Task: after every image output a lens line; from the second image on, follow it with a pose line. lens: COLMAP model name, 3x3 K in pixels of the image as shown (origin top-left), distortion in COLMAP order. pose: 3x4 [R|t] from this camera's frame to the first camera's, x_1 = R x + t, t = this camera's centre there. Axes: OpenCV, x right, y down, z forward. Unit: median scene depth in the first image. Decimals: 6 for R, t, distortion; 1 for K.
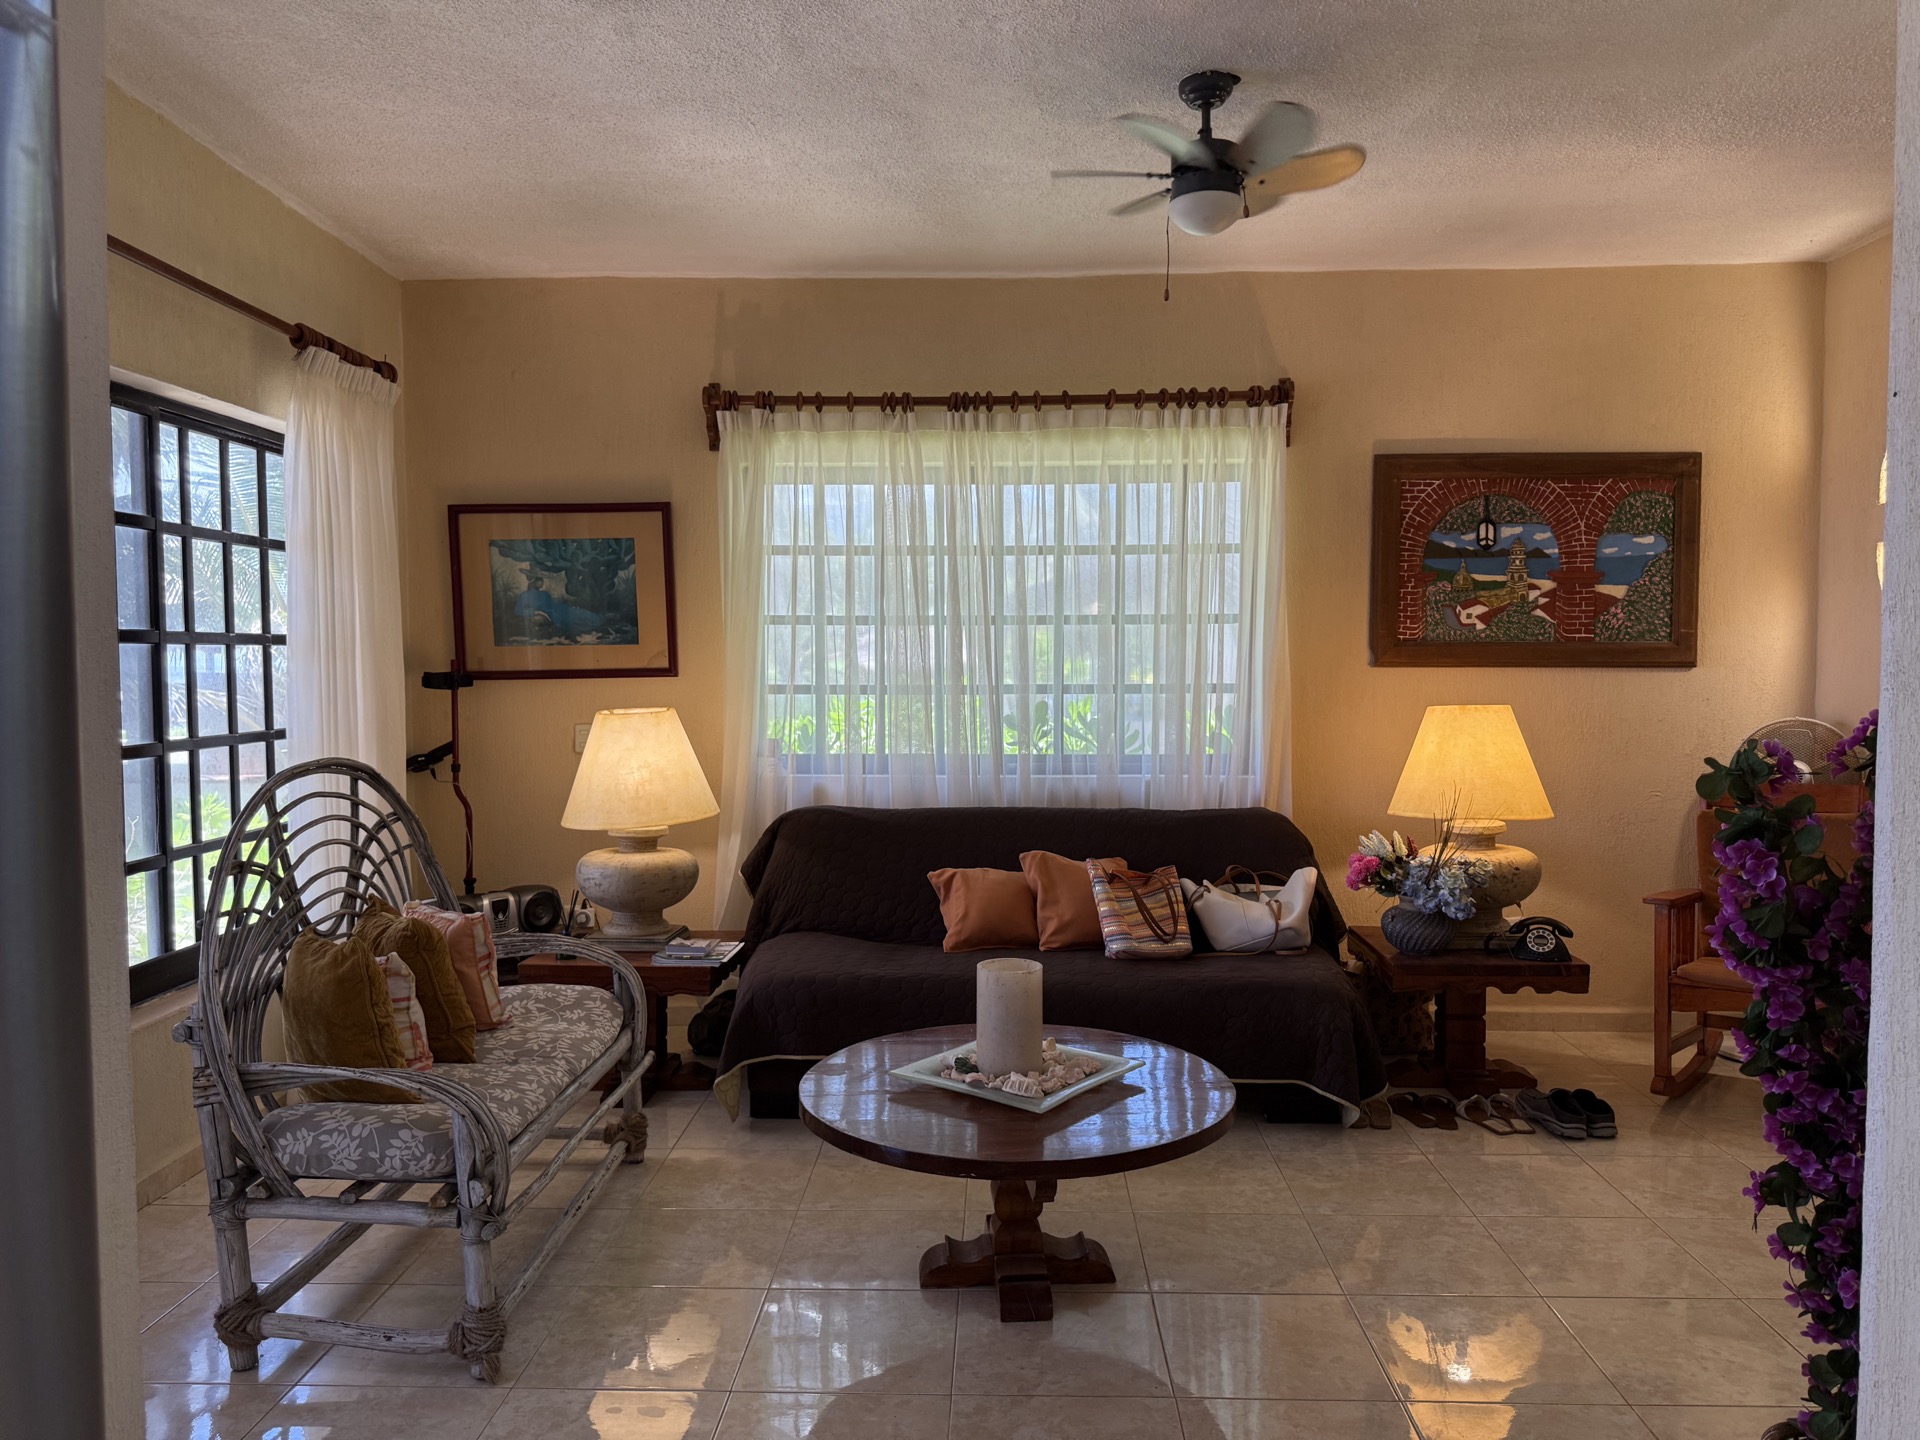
lens RADIAL K [[1339.8, 0, 960.1], [0, 1339.8, 717.9], [0, 0, 1]] dist [0.036383, -0.002063]
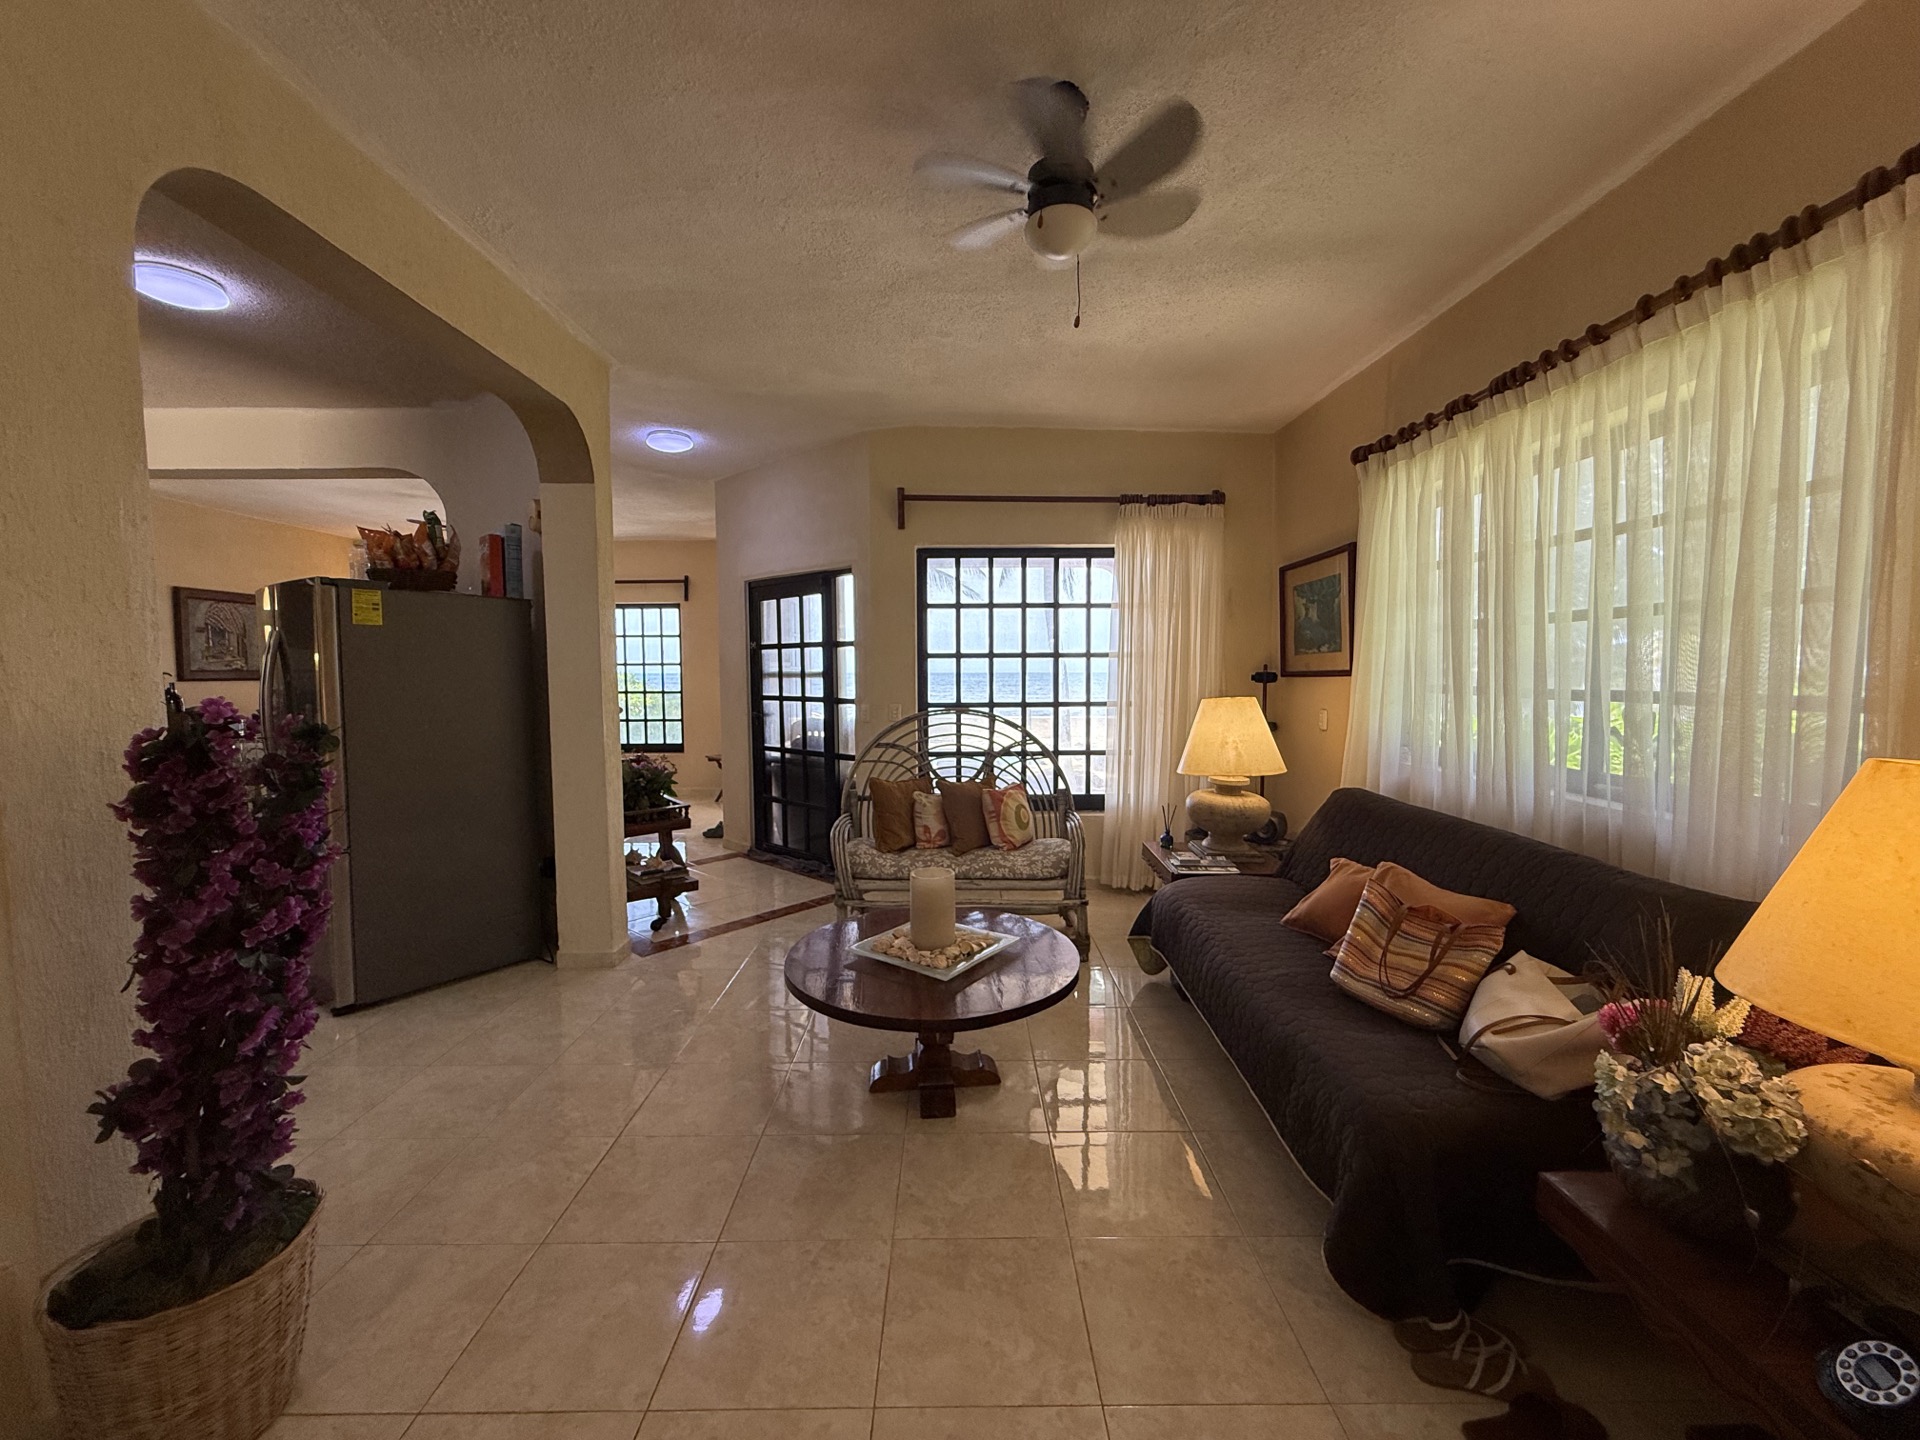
lens RADIAL K [[768.2, 0, 962.8], [0, 768.2, 724.4], [0, 0, 1]] dist [-0.008126, 0.000480]
pose [[0.039067, 0.073216, -0.996551, 0.532357], [-0.039311, 0.996653, 0.071682, -0.024184], [0.998463, 0.036375, 0.041814, 0.613842]]
